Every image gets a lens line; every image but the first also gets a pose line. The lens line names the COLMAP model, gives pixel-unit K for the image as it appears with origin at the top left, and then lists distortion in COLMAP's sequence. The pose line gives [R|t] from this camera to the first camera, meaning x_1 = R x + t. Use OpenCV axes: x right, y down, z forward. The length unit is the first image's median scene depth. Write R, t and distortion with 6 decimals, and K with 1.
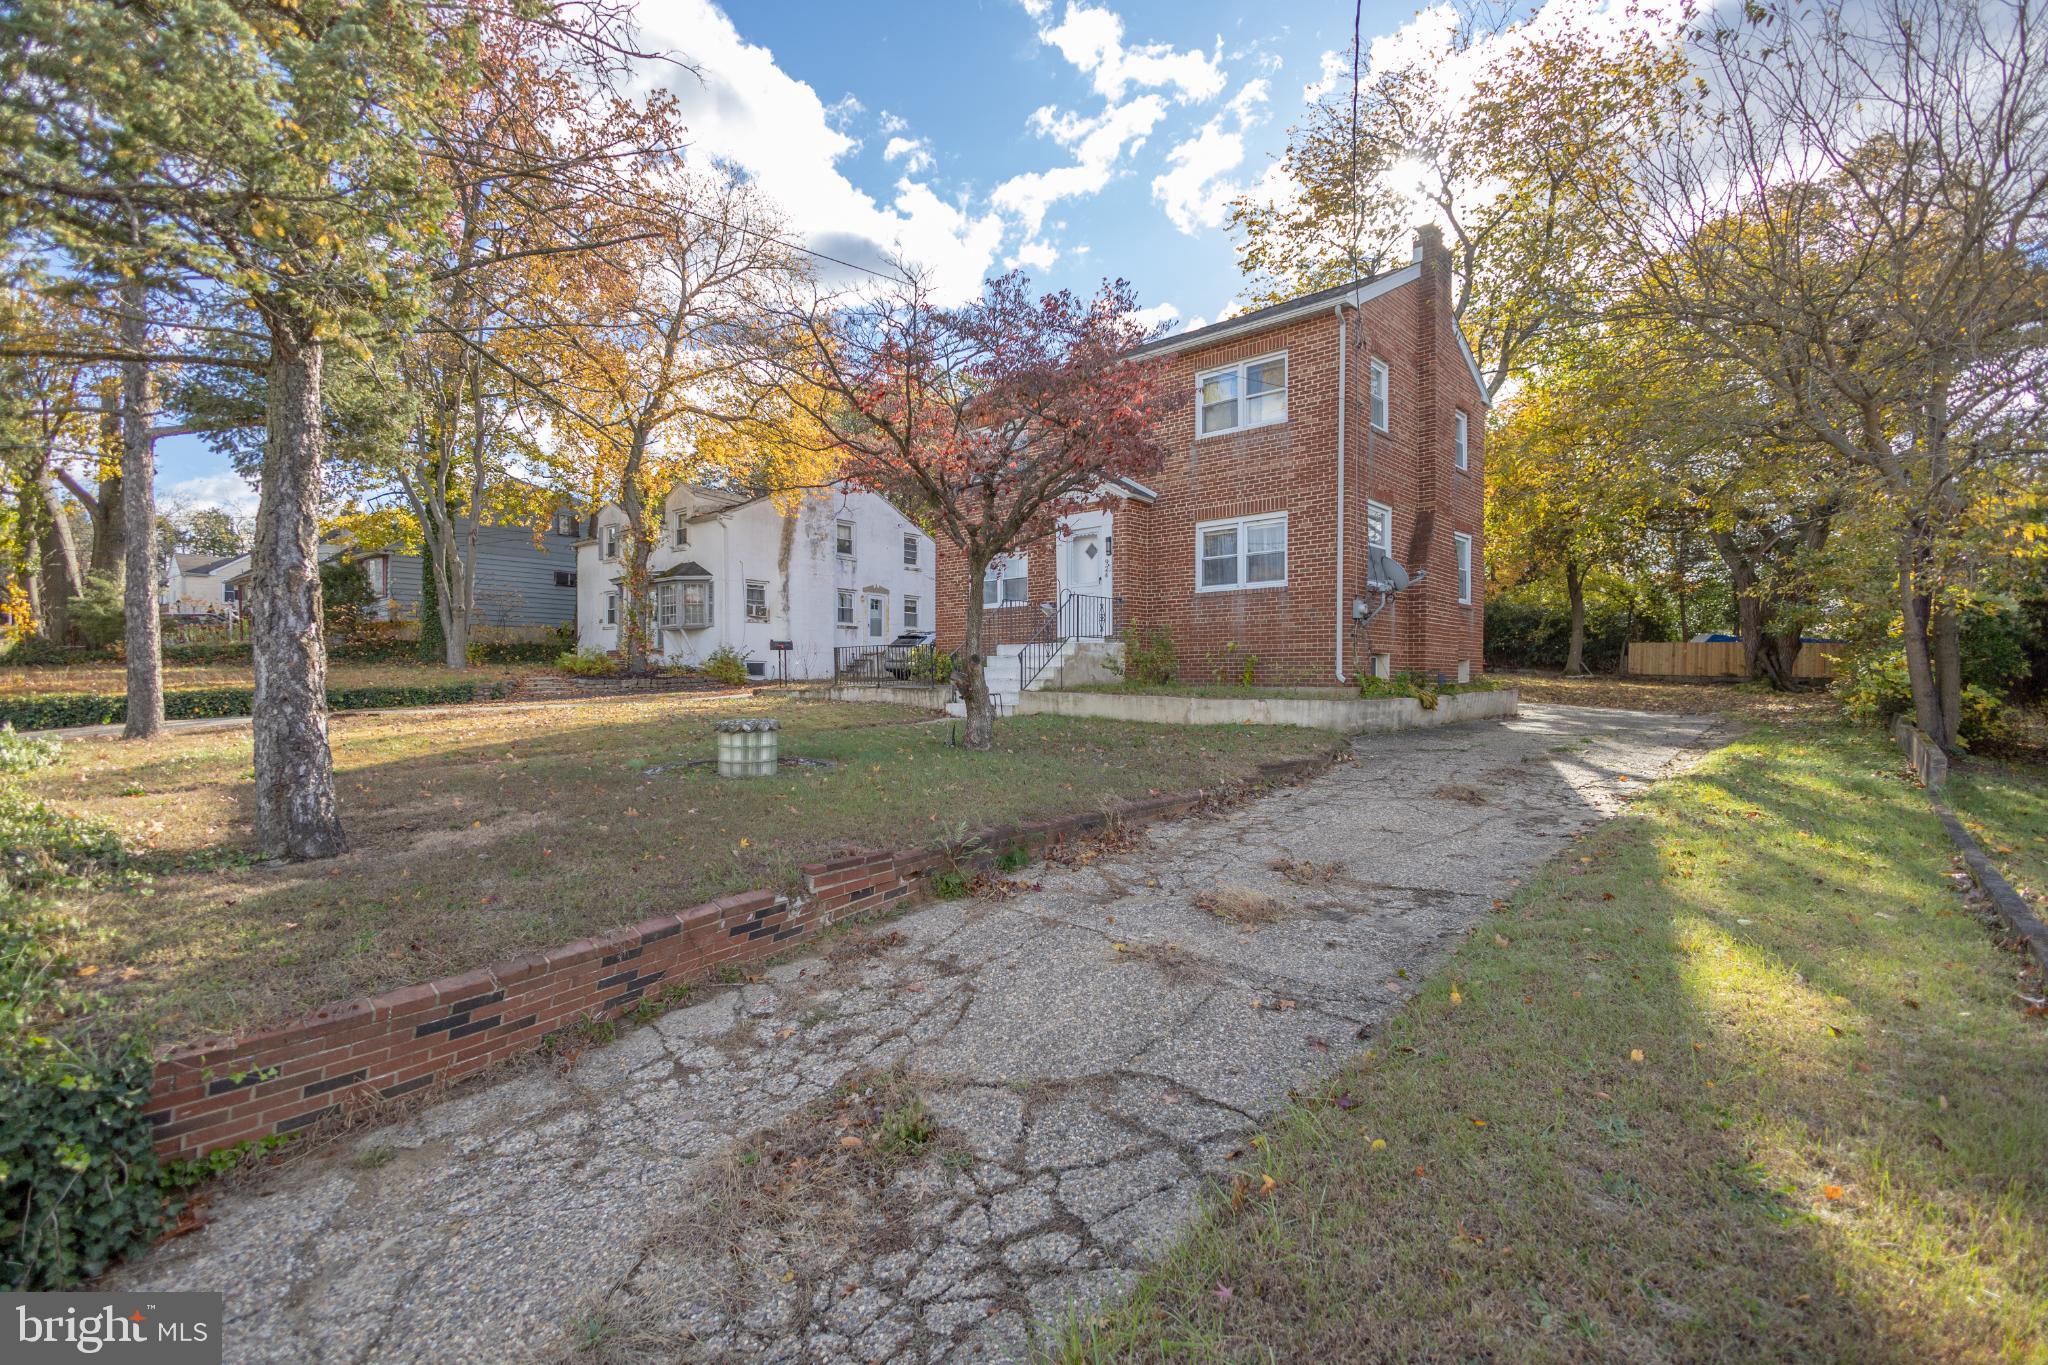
lens RADIAL K [[938.5, 0, 1027.7], [0, 938.5, 680.8], [0, 0, 1]] dist [0.009655, -0.000148]
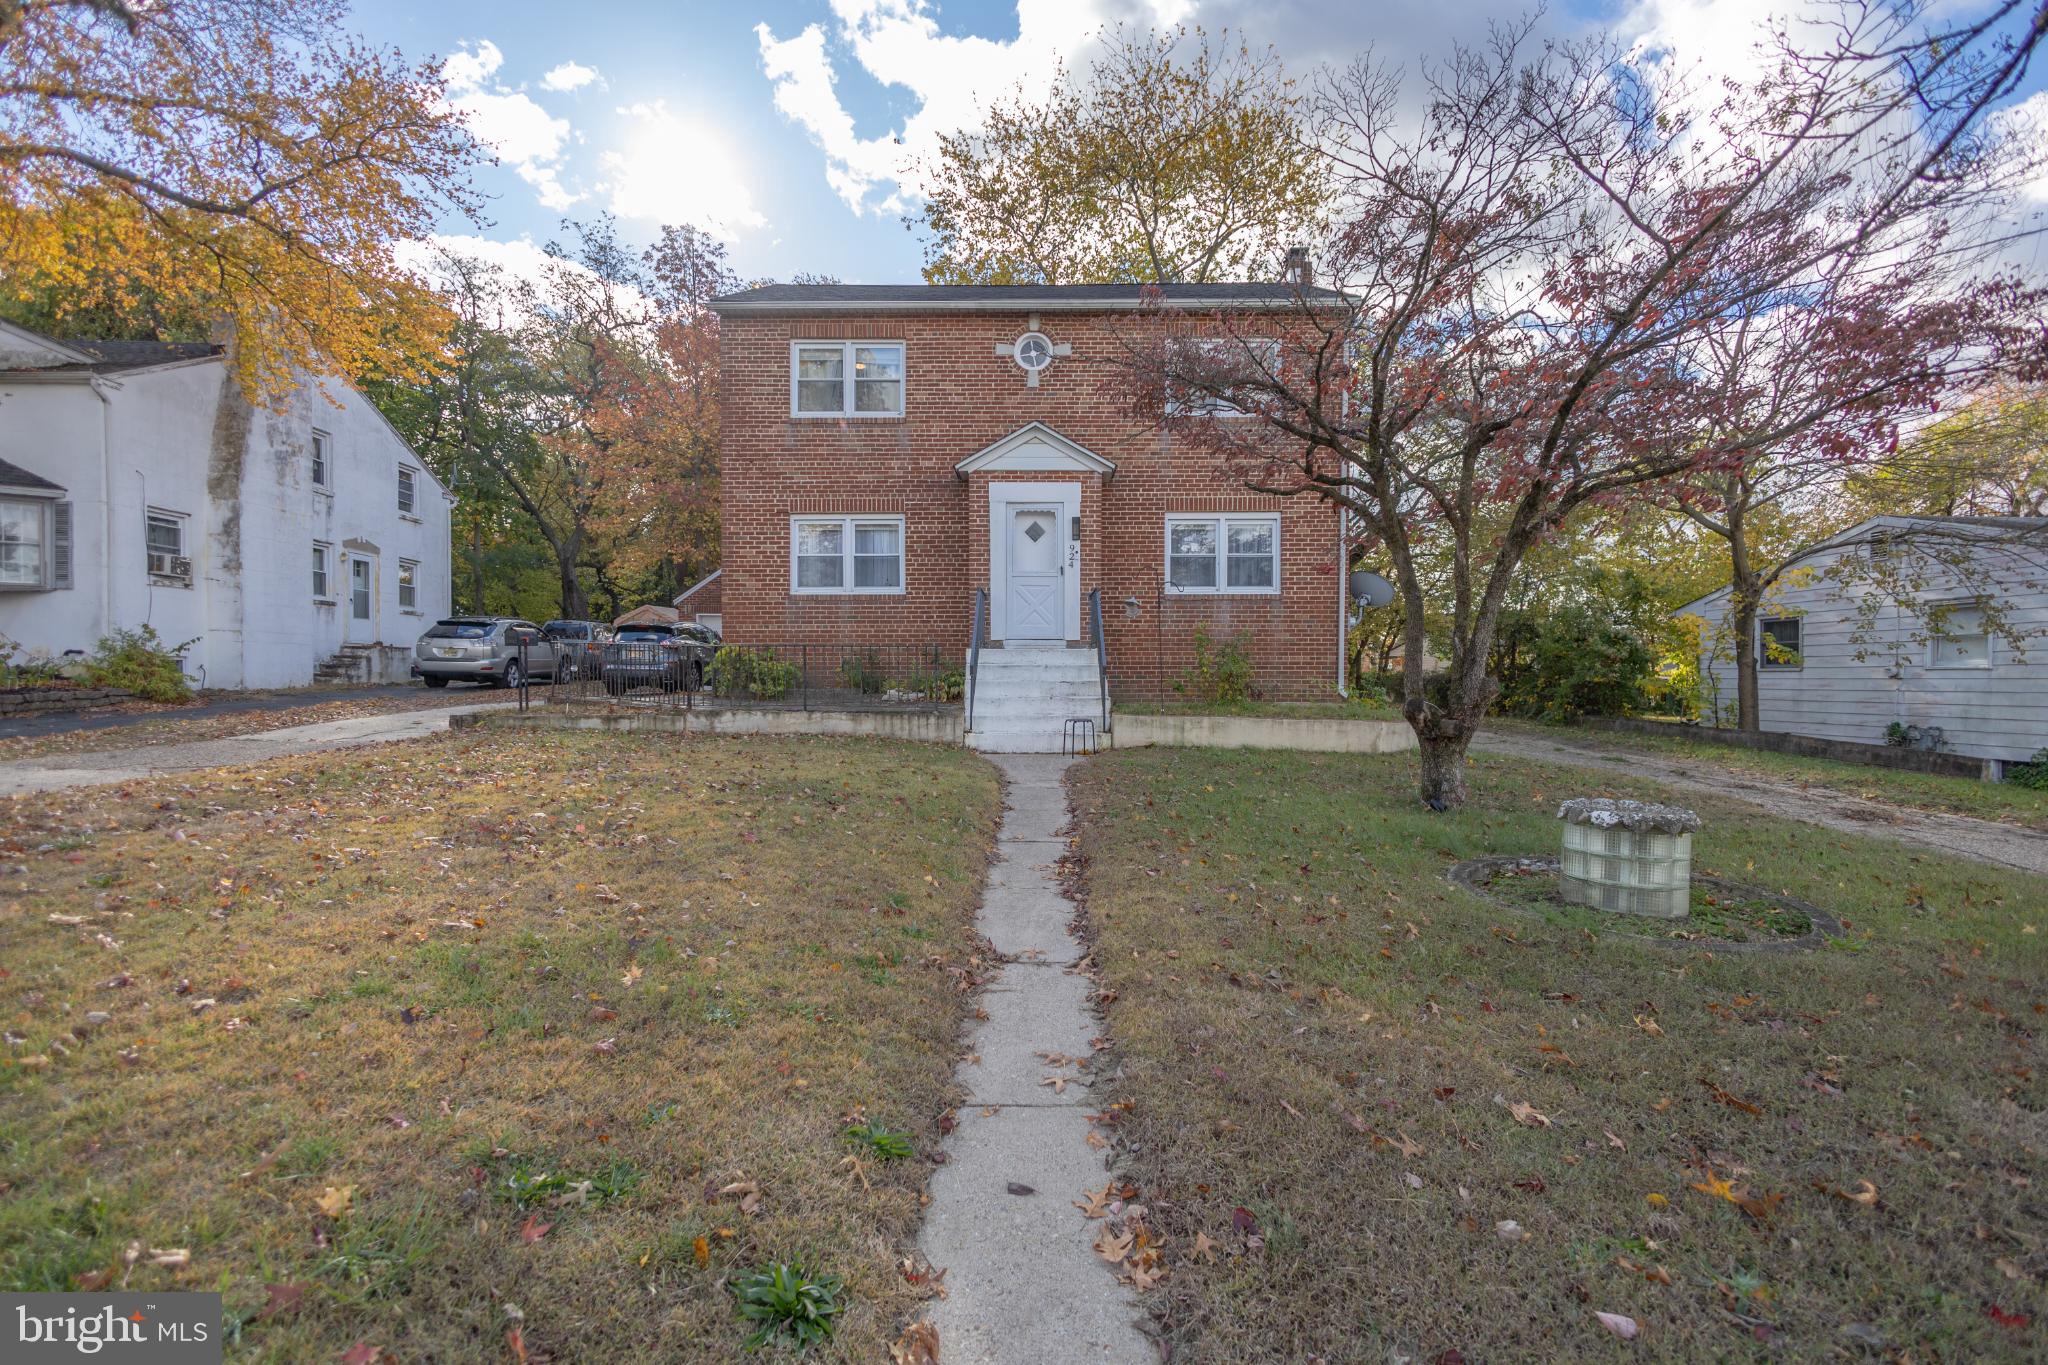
lens RADIAL K [[938.5, 0, 1027.7], [0, 938.5, 680.8], [0, 0, 1]] dist [0.009655, -0.000148]
pose [[0.745858, -0.001247, 0.666104, -0.479042], [-0.001484, 0.999993, 0.003534, -0.016174], [-0.666103, -0.003625, 0.745851, 0.427035]]
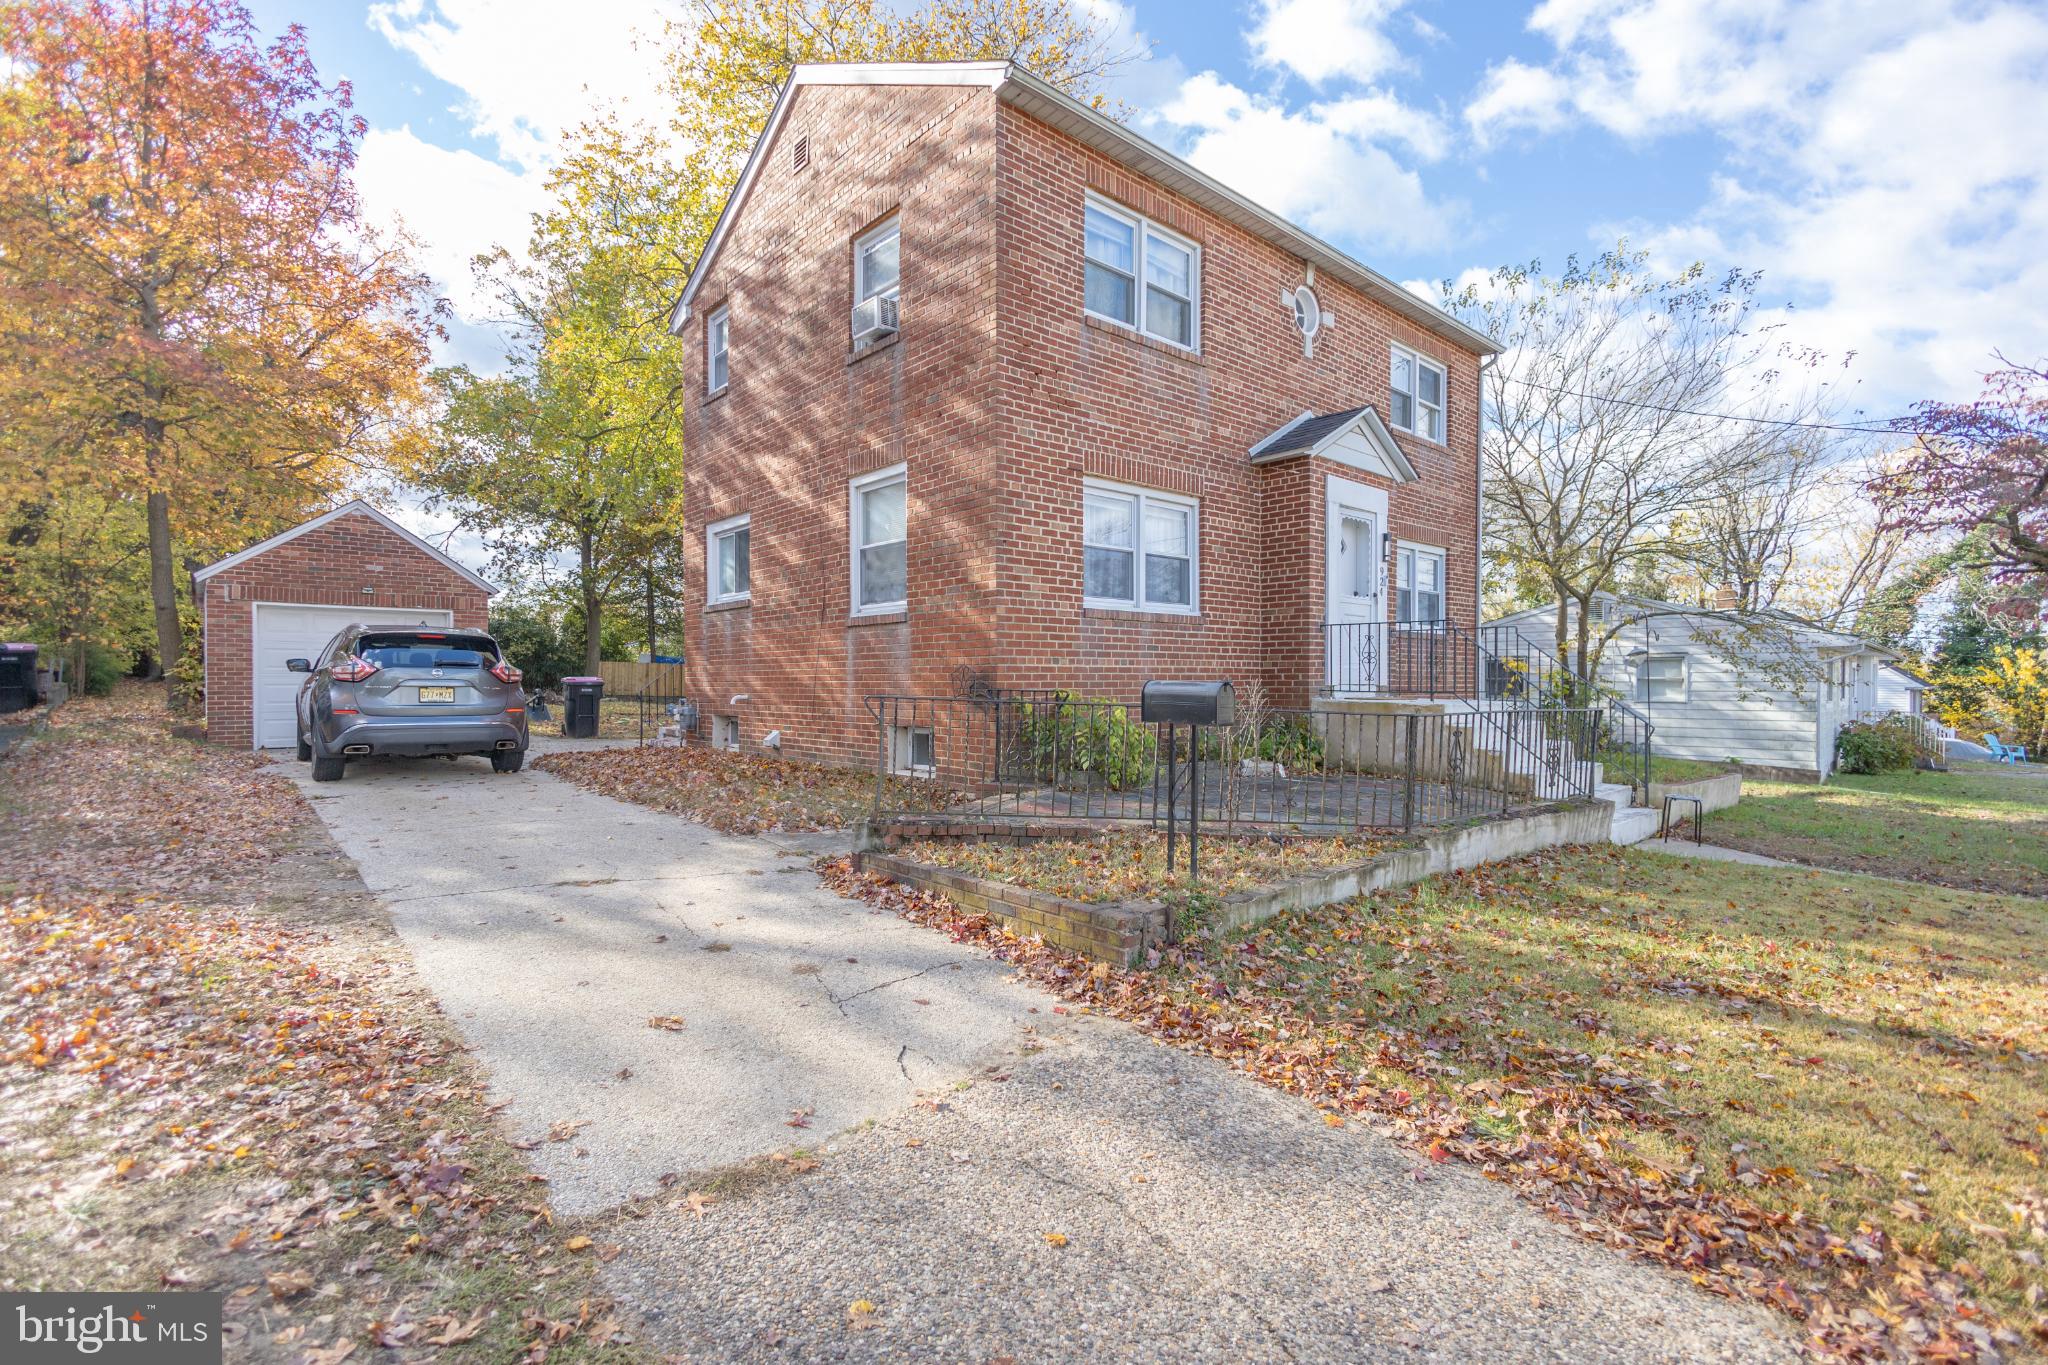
lens RADIAL K [[938.5, 0, 1027.7], [0, 938.5, 680.8], [0, 0, 1]] dist [0.009655, -0.000148]
pose [[0.046114, -0.012149, 0.998862, -0.585279], [0.006410, 0.999909, 0.011866, -0.058755], [-0.998916, 0.005856, 0.046188, 1.219765]]
